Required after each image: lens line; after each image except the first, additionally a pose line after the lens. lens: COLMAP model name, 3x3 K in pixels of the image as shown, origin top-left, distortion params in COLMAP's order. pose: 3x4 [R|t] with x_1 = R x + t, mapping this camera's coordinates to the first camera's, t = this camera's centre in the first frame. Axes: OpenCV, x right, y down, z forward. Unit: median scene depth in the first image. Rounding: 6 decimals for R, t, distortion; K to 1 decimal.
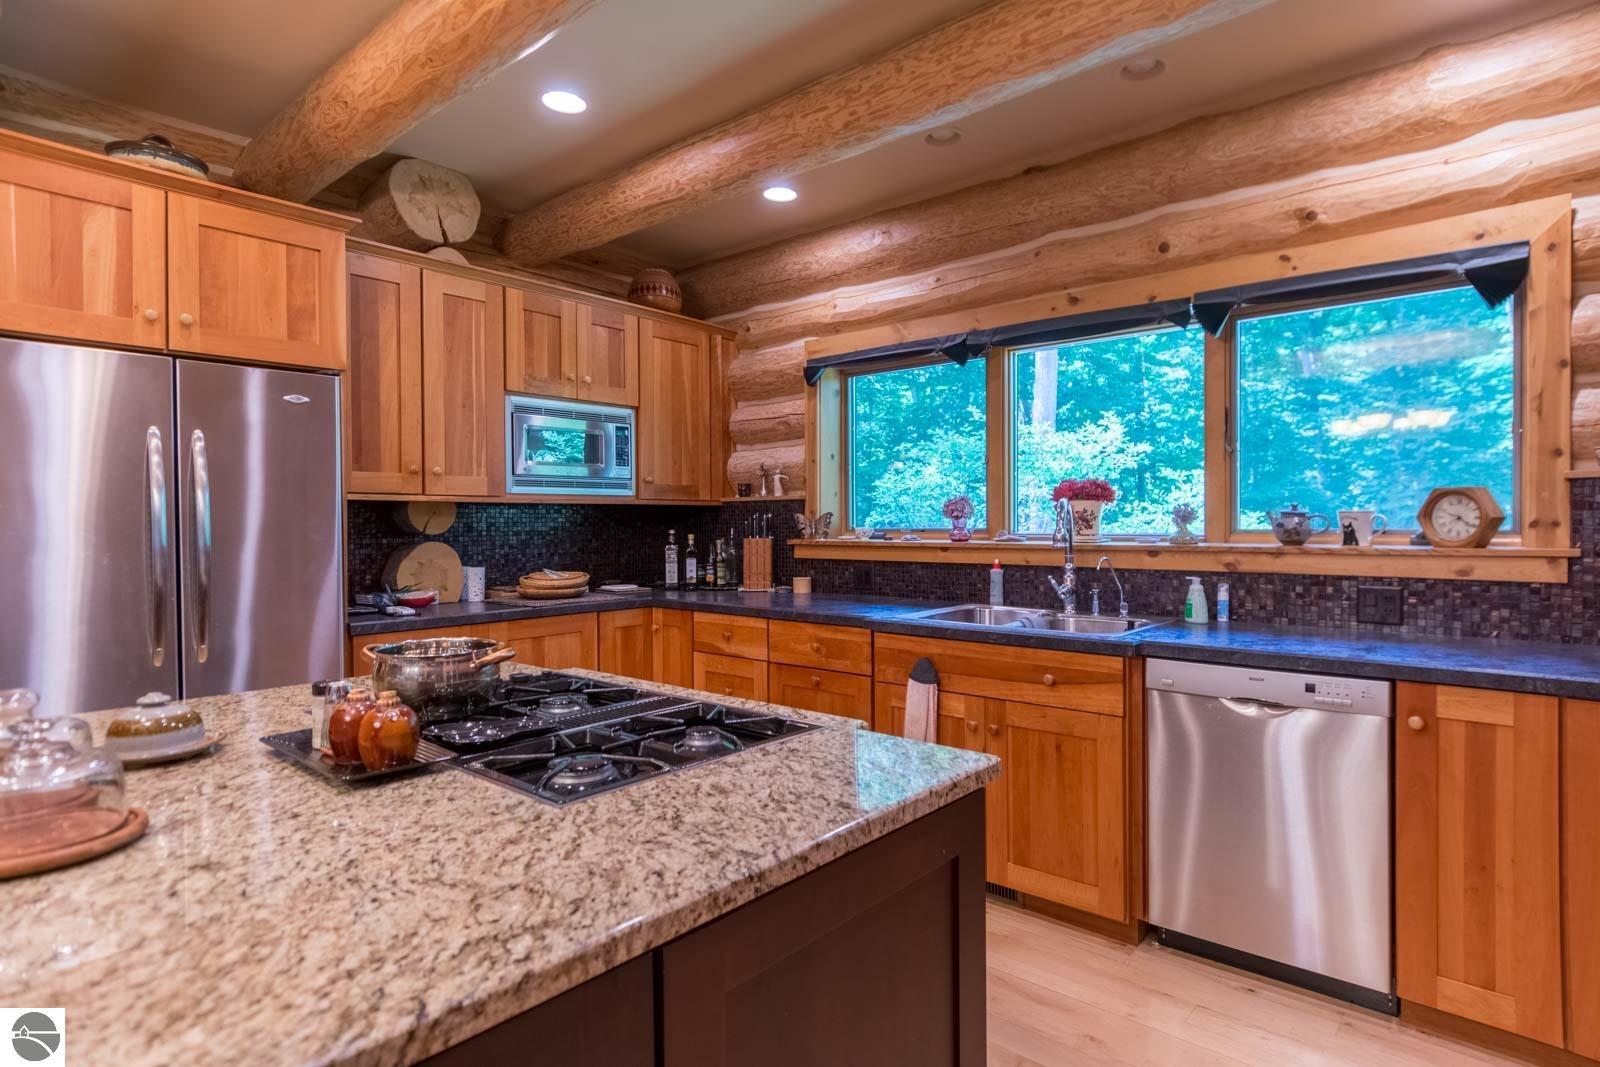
lens RADIAL K [[844.3, 0, 800.0], [0, 844.3, 533.5], [0, 0, 1]] dist [0.000100, 0.000210]
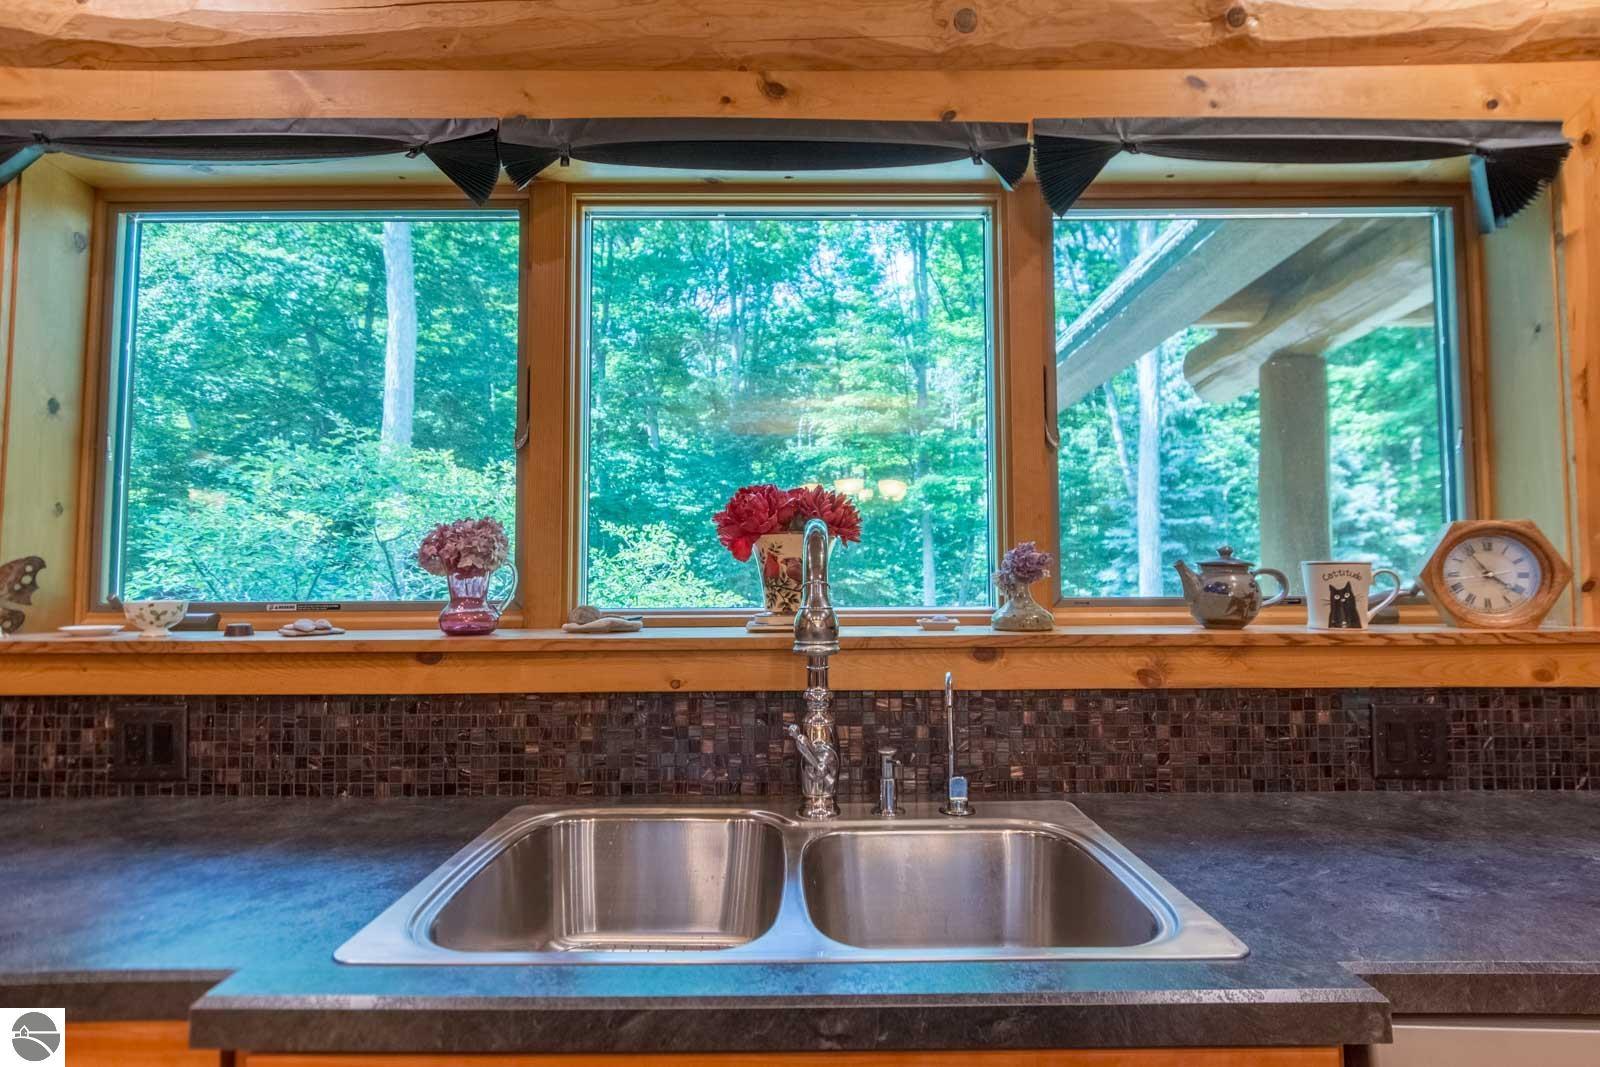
lens RADIAL K [[883.4, 0, 800.0], [0, 883.4, 533.5], [0, 0, 1]] dist [-0.002687, -0.000468]
pose [[0.734349, 0.043664, 0.677366, 0.027836], [0.011375, 0.996997, -0.076600, -0.004897], [-0.678677, 0.063957, 0.731647, 0.695531]]
